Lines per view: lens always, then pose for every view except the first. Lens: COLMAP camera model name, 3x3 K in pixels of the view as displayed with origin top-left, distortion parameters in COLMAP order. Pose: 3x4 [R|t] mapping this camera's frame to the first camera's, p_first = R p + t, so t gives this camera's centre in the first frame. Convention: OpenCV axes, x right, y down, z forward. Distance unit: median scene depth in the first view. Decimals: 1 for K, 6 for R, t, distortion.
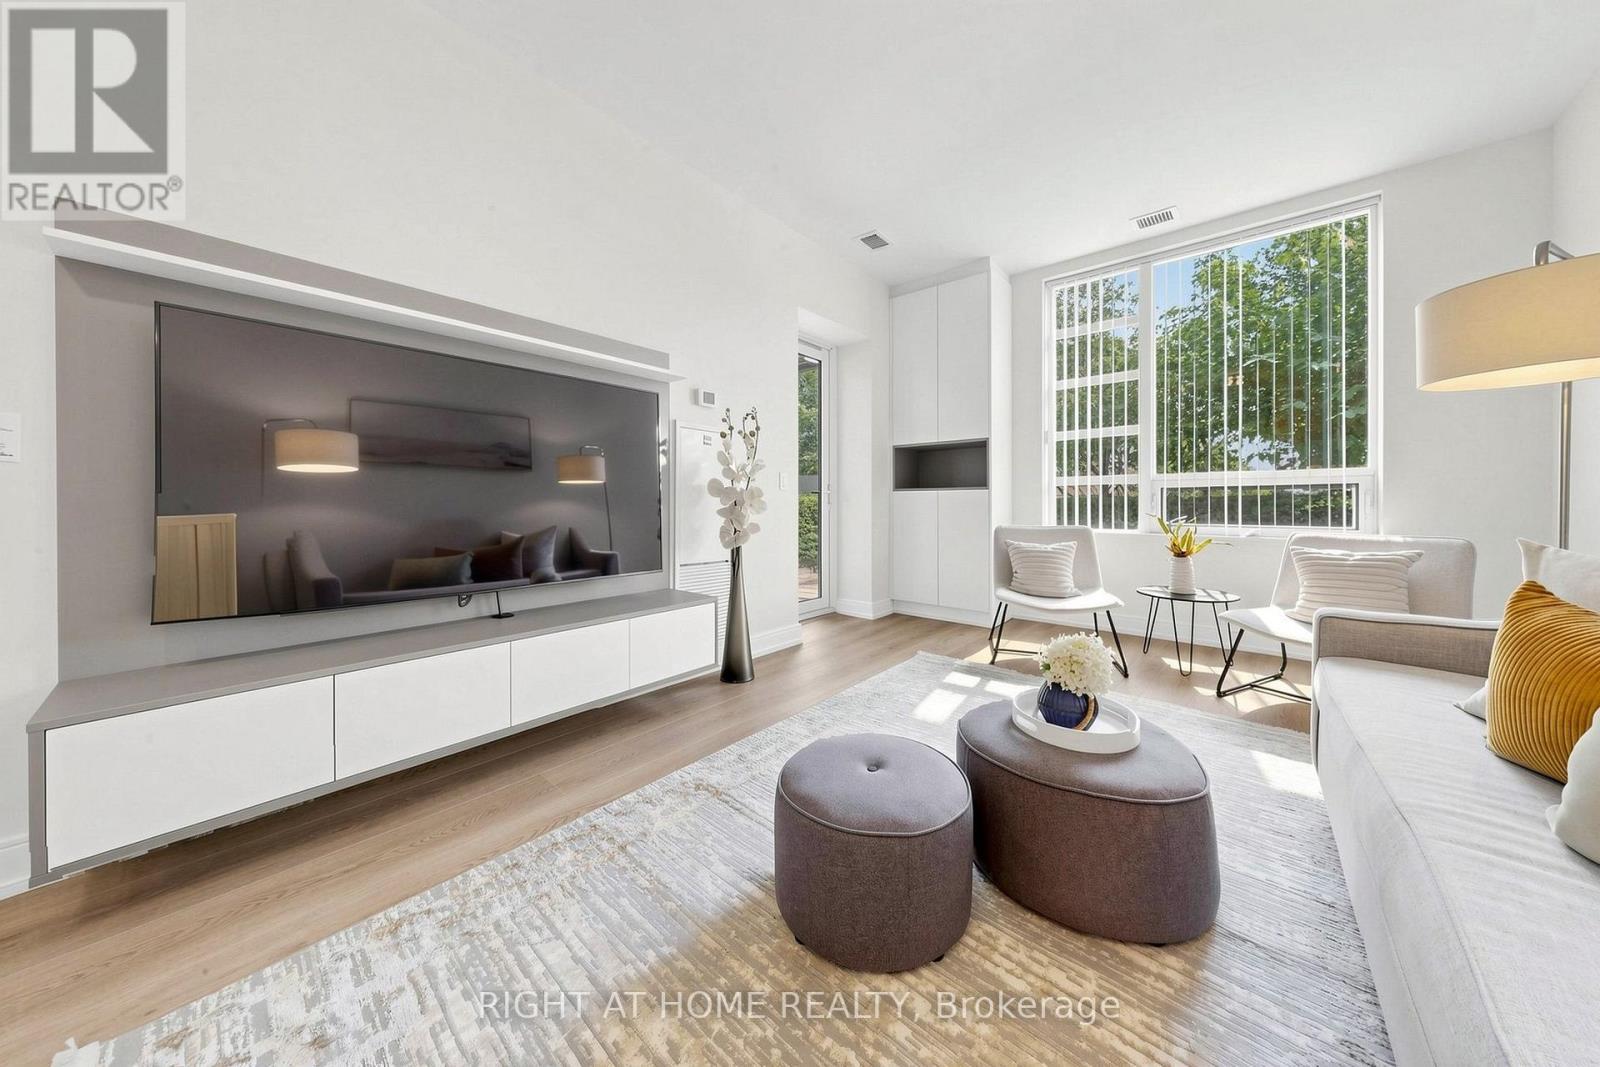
lens RADIAL K [[502.6, 0, 805.4], [0, 502.6, 501.9], [0, 0, 1]] dist [0.000737, 0.000068]
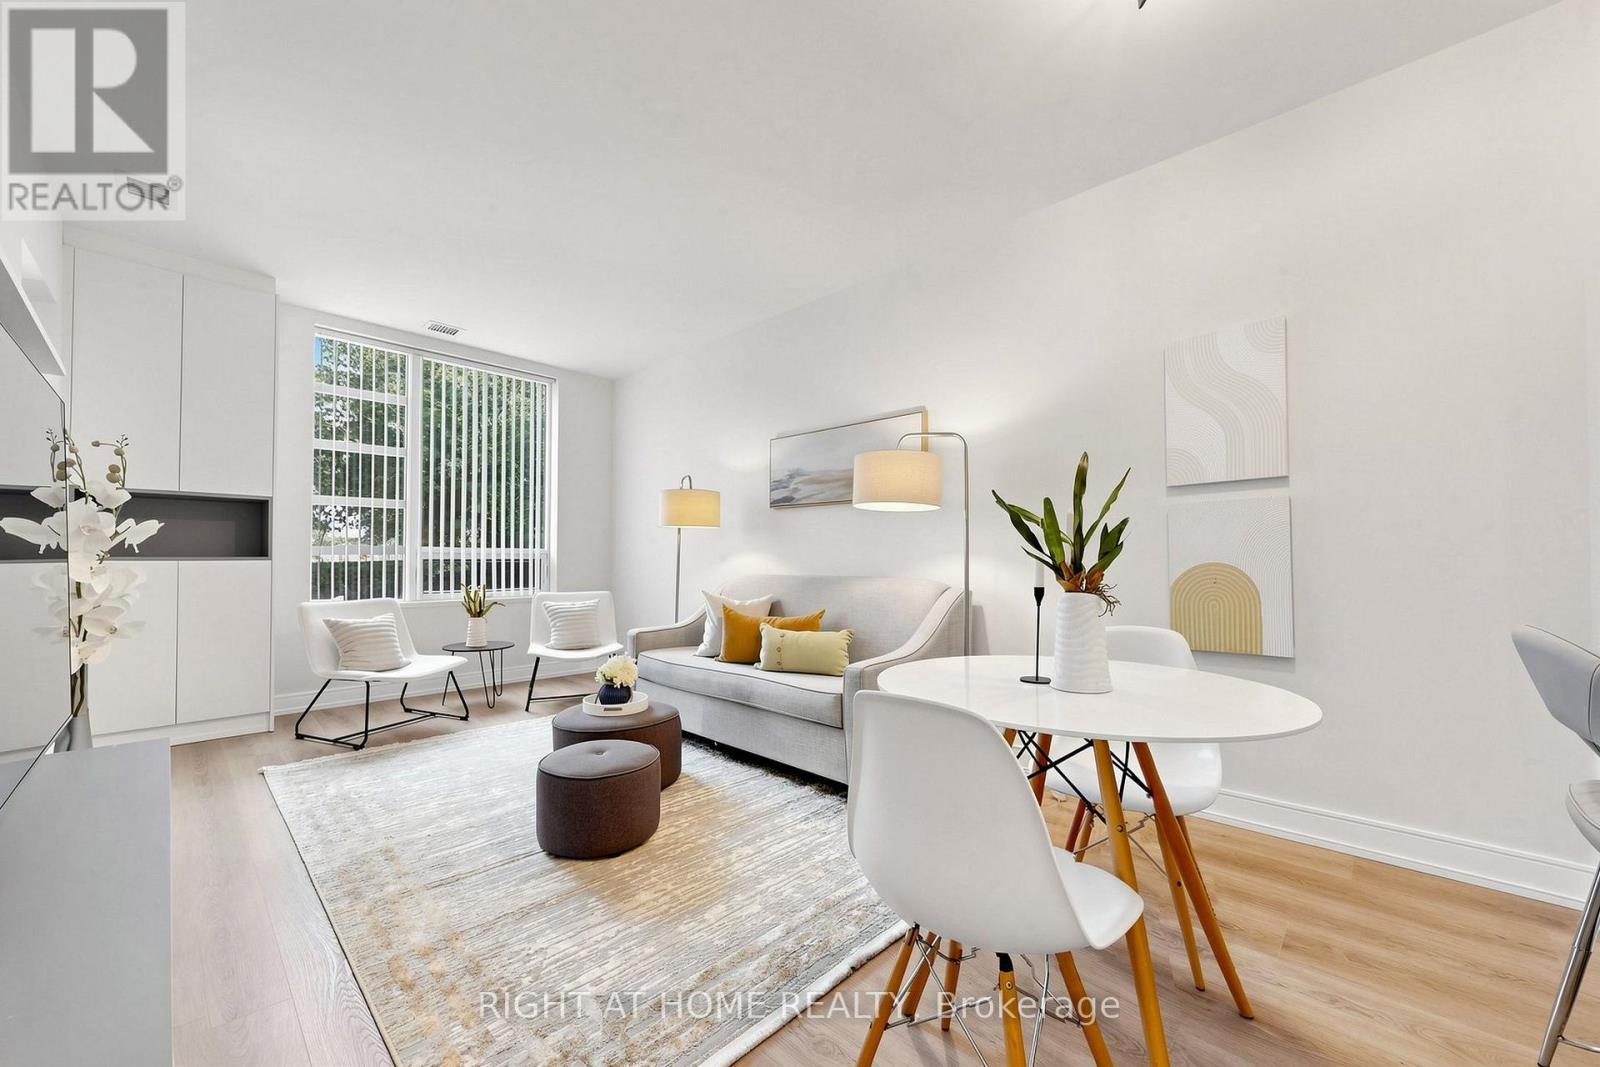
lens RADIAL K [[614.5, 0, 801.5], [0, 614.5, 554.2], [0, 0, 1]] dist [-0.001531, -0.000212]
pose [[0.057808, 0.010853, 0.998269, -0.674982], [-0.002900, 0.999939, -0.010703, -0.030962], [-0.998324, -0.002277, 0.057836, 0.097443]]
